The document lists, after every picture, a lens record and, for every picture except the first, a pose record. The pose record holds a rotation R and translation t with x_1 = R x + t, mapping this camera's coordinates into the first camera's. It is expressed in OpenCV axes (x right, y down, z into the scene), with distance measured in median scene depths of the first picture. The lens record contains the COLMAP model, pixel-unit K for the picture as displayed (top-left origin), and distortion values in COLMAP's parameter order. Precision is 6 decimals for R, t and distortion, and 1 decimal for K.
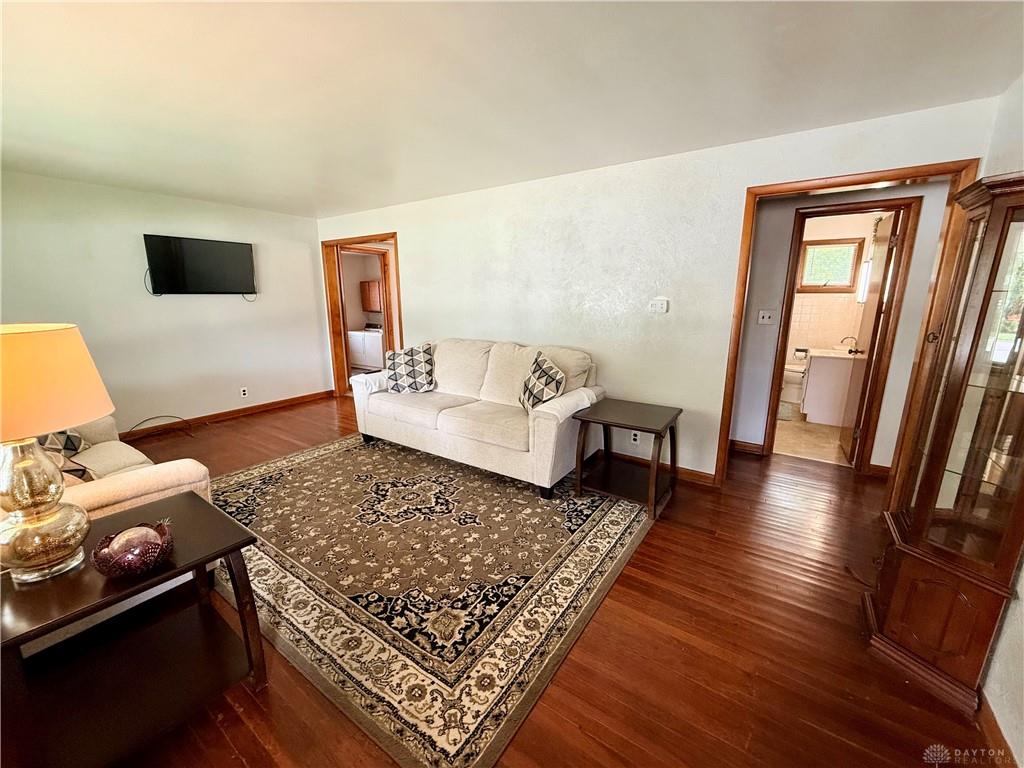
lens RADIAL K [[408.8, 0, 510.4], [0, 408.8, 385.4], [0, 0, 1]] dist [0.007417, -0.000183]
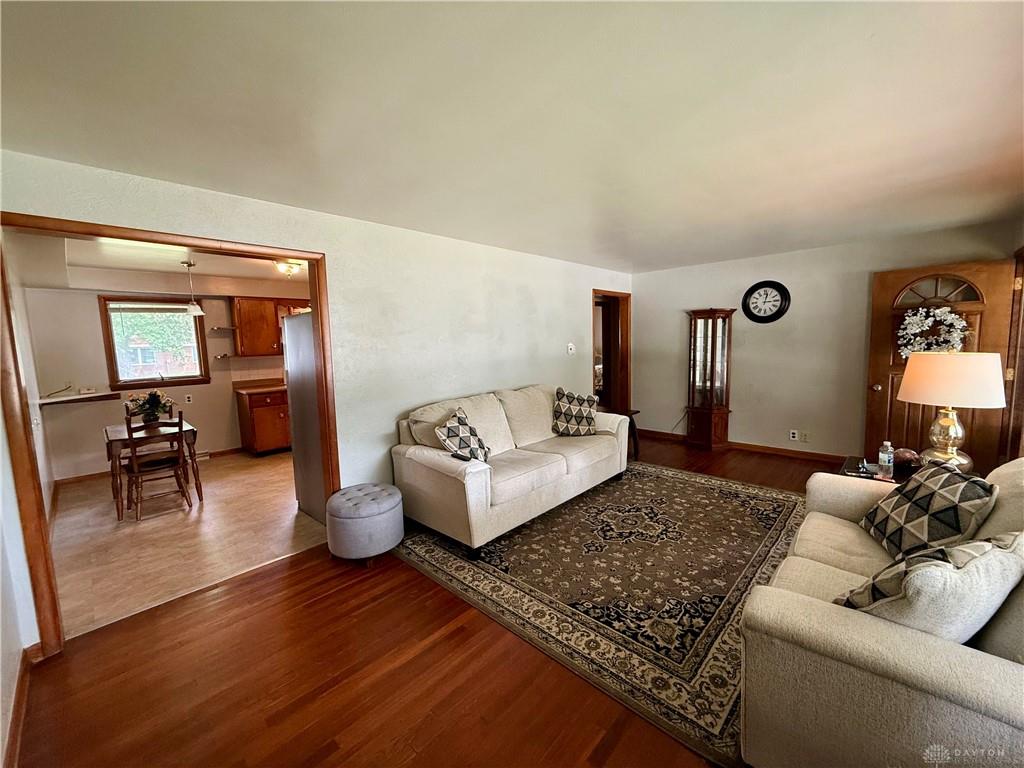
lens RADIAL K [[408.8, 0, 511.7], [0, 408.8, 383.8], [0, 0, 1]] dist [0.007417, -0.000183]
pose [[0.146617, -0.107750, 0.983307, -1.366852], [0.242640, 0.967598, 0.069849, -0.249552], [-0.958973, 0.228349, 0.168011, 1.055100]]
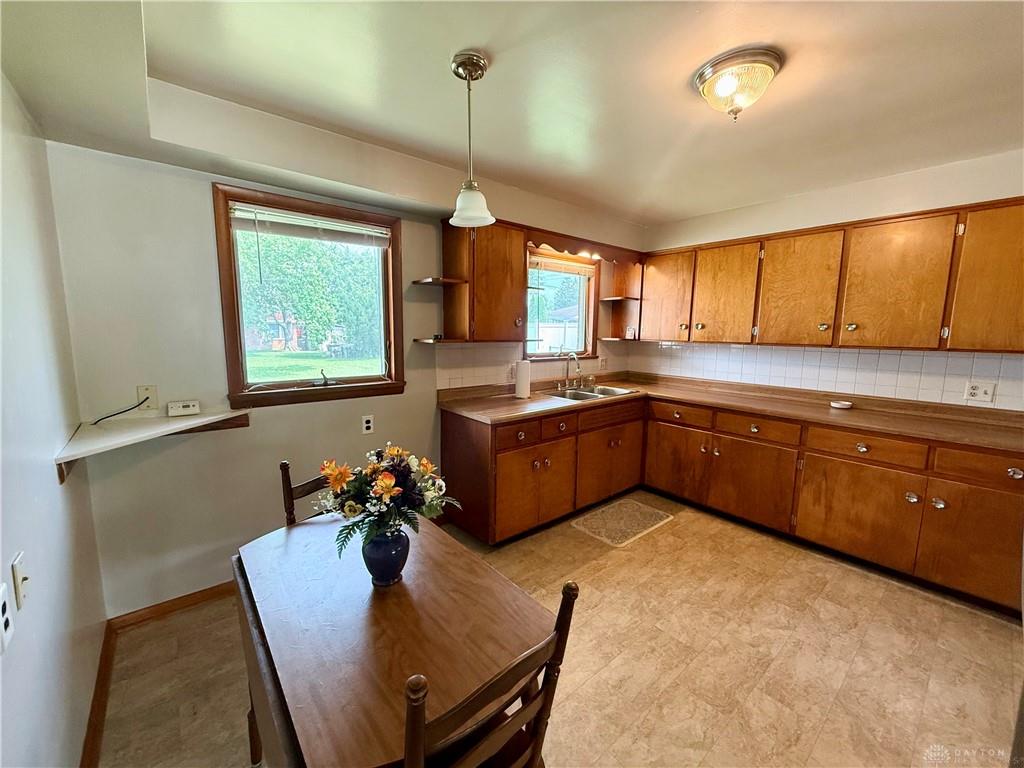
lens RADIAL K [[408.8, 0, 511.2], [0, 408.8, 385.7], [0, 0, 1]] dist [0.007417, -0.000183]
pose [[0.256446, -0.117084, 0.959441, -1.002111], [0.202027, 0.977204, 0.065252, -0.353085], [-0.945209, 0.177099, 0.274254, 1.566900]]
